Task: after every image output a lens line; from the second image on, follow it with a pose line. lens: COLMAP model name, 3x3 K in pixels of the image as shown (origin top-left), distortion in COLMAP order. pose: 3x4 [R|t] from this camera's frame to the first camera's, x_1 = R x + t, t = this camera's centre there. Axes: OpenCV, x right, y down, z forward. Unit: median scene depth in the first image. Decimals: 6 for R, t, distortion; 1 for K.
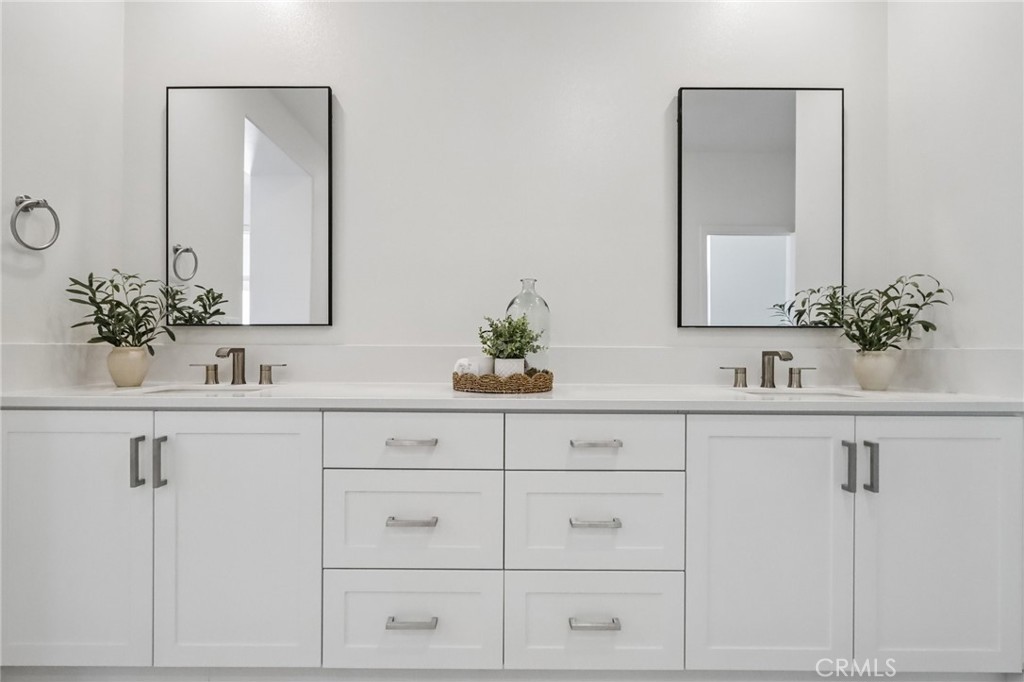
lens RADIAL K [[511.2, 0, 491.3], [0, 511.2, 339.3], [0, 0, 1]] dist [-0.001284, 0.000101]
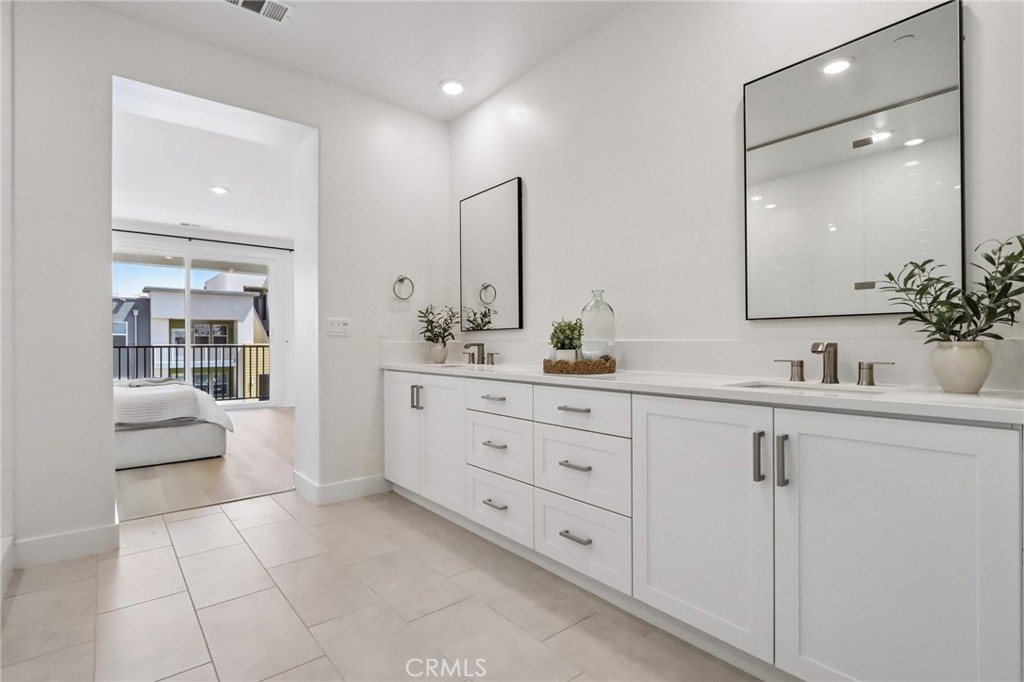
lens RADIAL K [[485.6, 0, 495.6], [0, 485.6, 342.9], [0, 0, 1]] dist [0.001672, 0.000287]
pose [[0.623635, -0.007222, -0.781682, 0.889983], [0.018906, 0.999804, 0.005846, 0.007170], [0.781487, -0.018425, 0.623649, 0.001038]]
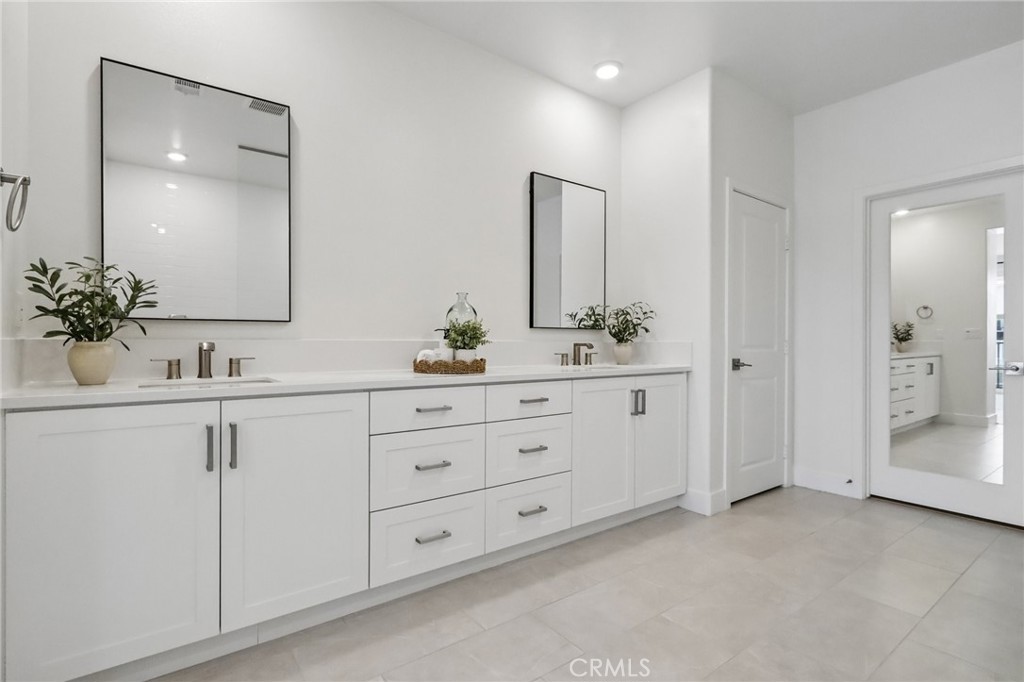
lens RADIAL K [[485.6, 0, 495.6], [0, 485.6, 342.9], [0, 0, 1]] dist [0.001672, 0.000287]
pose [[0.813906, -0.004095, 0.580982, -0.631054], [-0.009243, 0.999757, 0.019996, -0.007641], [-0.580923, -0.021645, 0.813670, -0.145557]]
